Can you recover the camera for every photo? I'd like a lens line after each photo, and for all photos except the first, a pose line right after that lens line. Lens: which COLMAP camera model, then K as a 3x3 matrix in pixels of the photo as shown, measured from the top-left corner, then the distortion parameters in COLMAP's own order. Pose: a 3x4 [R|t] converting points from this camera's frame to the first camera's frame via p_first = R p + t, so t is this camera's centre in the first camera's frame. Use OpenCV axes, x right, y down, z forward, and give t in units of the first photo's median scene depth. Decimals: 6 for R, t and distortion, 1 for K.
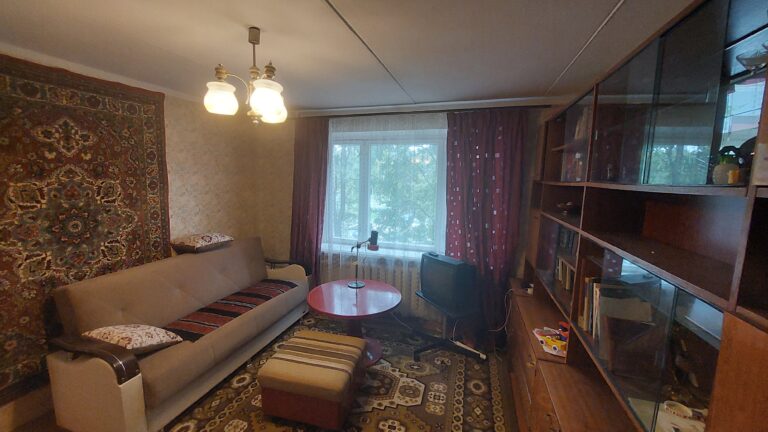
lens RADIAL K [[306.6, 0, 380.3], [0, 306.6, 212.8], [0, 0, 1]] dist [-0.018267, -0.000435]
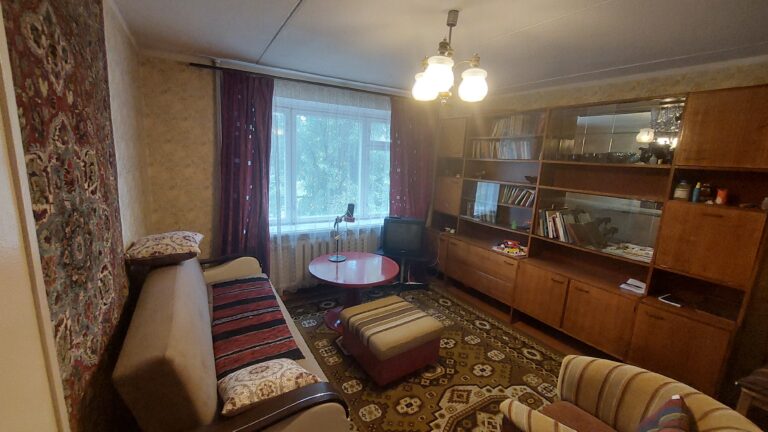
lens RADIAL K [[299.9, 0, 384.0], [0, 299.9, 216.0], [0, 0, 1]] dist [-0.000400, -0.000097]
pose [[0.665549, -0.130247, 0.734902, -0.704778], [0.053795, 0.990466, 0.126823, -0.025415], [-0.744413, -0.044873, 0.666210, 0.230133]]
